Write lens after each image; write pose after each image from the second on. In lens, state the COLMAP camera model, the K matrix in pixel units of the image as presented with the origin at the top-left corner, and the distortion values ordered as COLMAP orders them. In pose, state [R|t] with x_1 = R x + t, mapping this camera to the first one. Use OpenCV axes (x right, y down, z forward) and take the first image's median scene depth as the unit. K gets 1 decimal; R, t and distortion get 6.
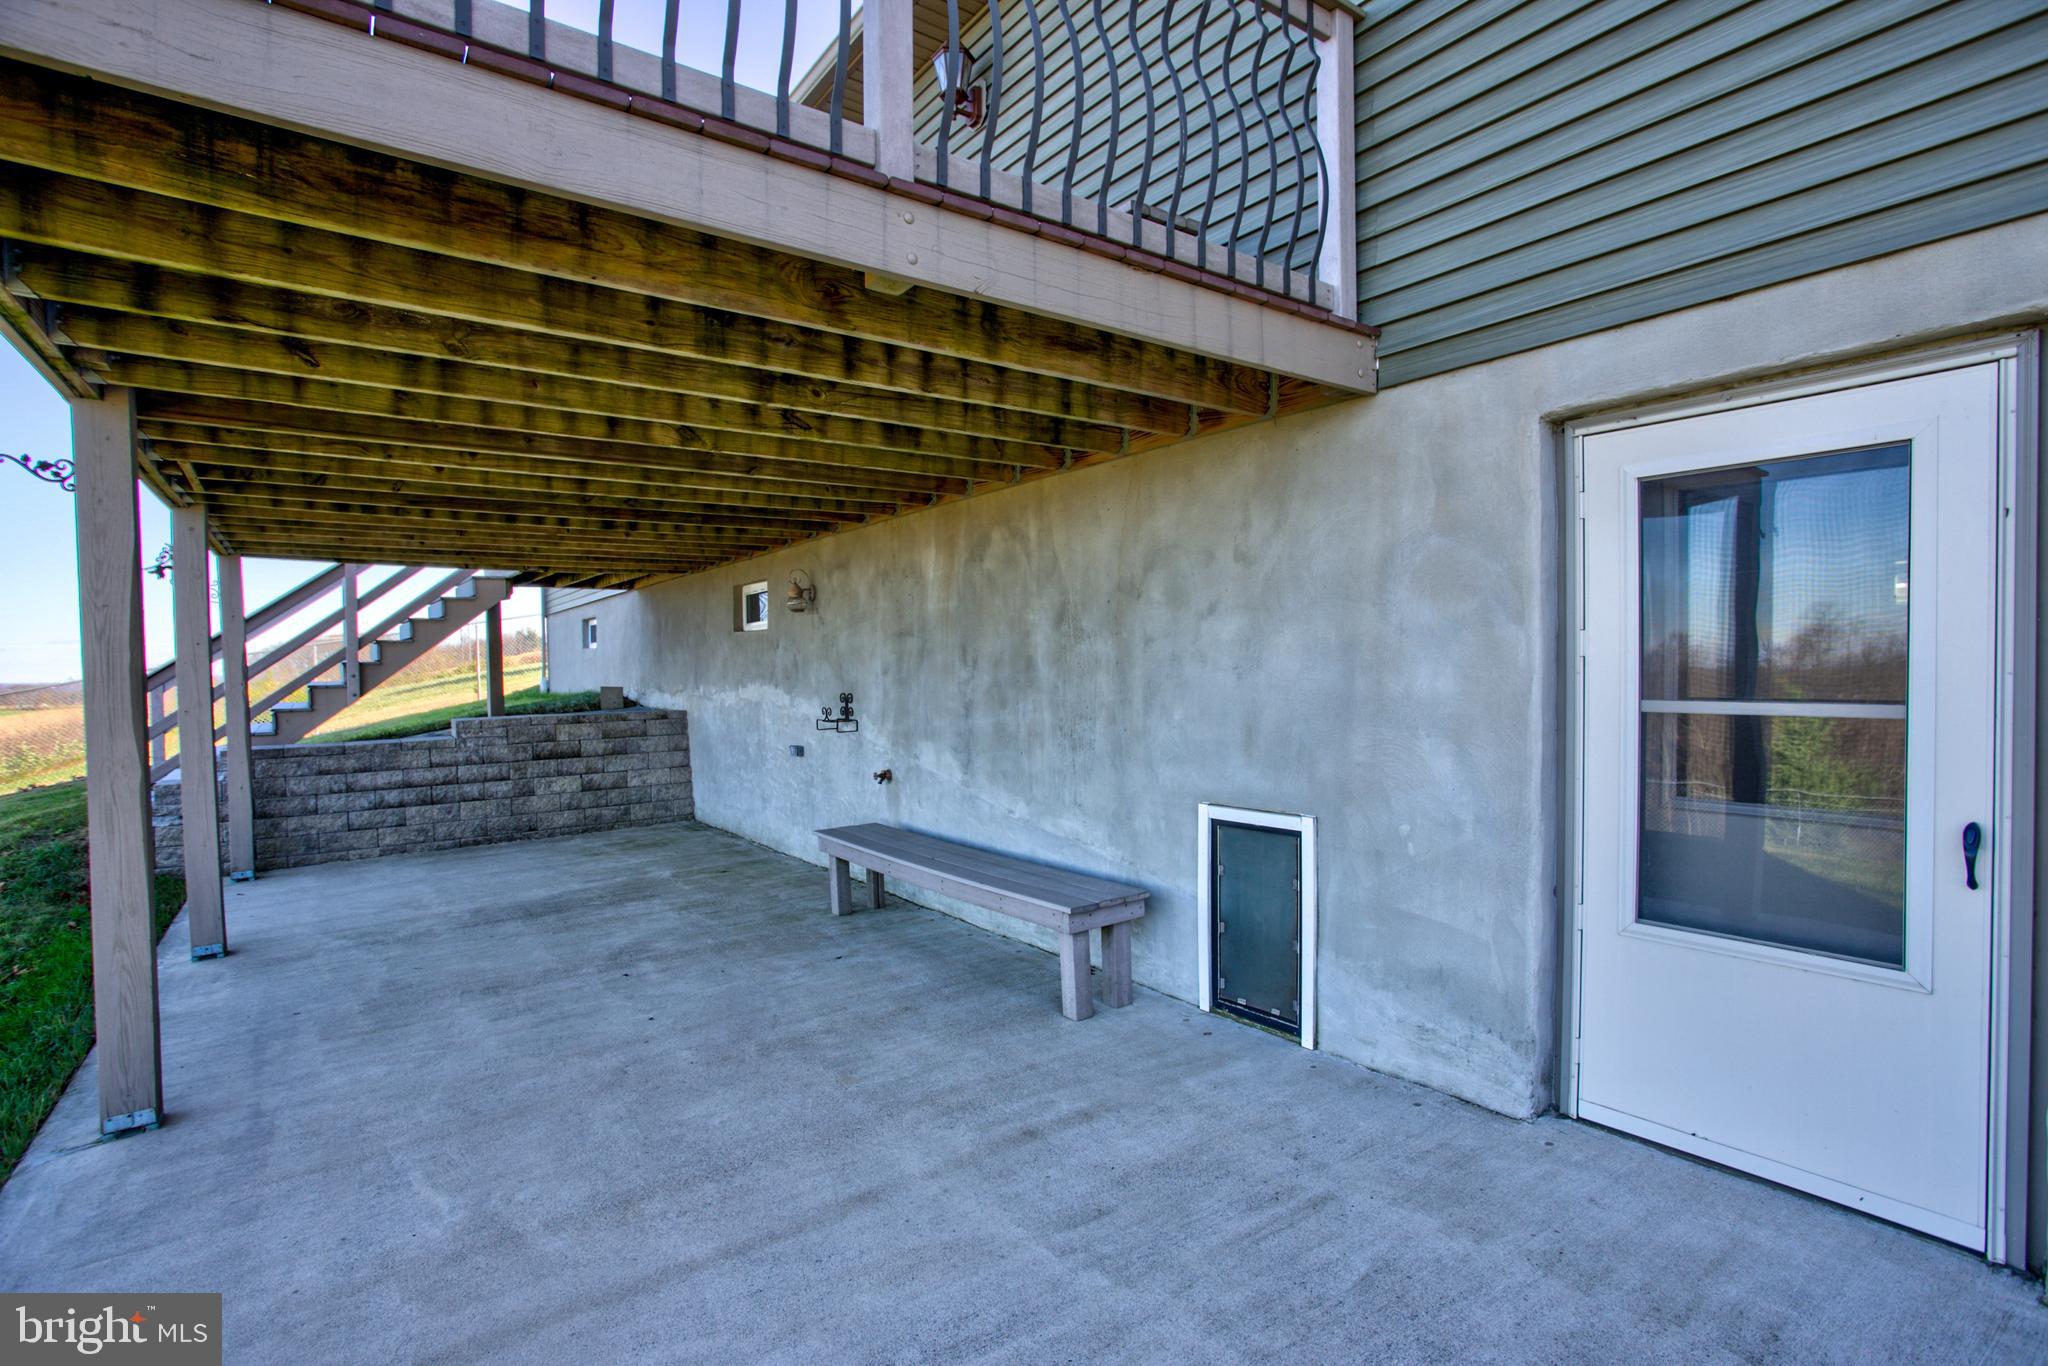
lens RADIAL K [[987.6, 0, 1026.8], [0, 987.6, 687.7], [0, 0, 1]] dist [0.002797, 0.000315]
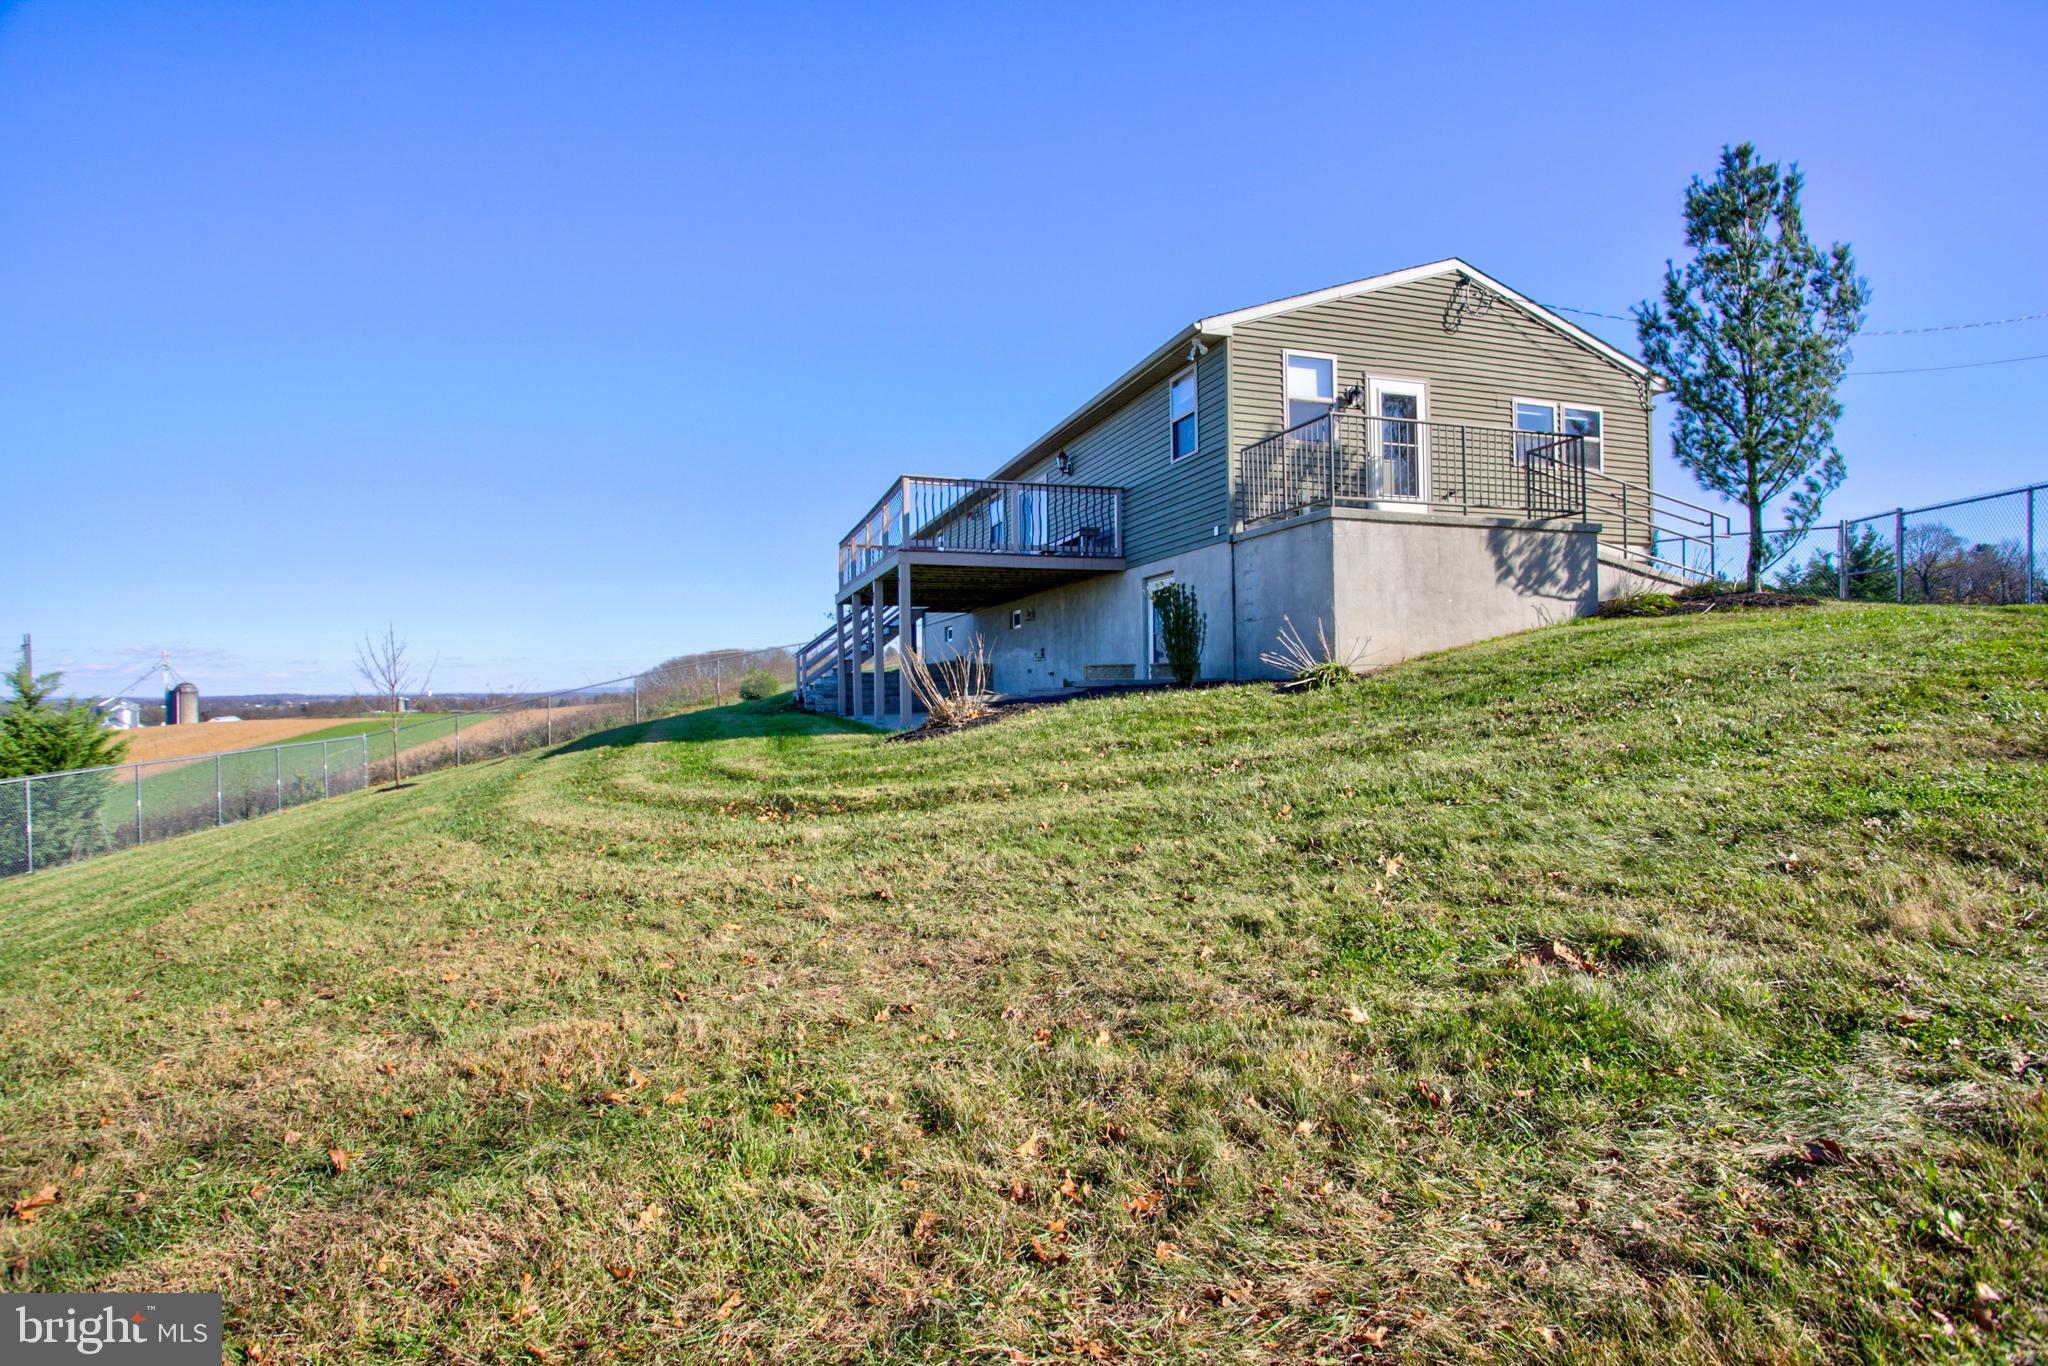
lens RADIAL K [[987.6, 0, 1021.8], [0, 987.6, 682.1], [0, 0, 1]] dist [0.002797, 0.000315]
pose [[0.955393, 0.002150, -0.295331, 1.299453], [-0.008293, 0.999774, -0.019552, 0.342944], [0.295222, 0.021129, 0.955195, -3.744190]]
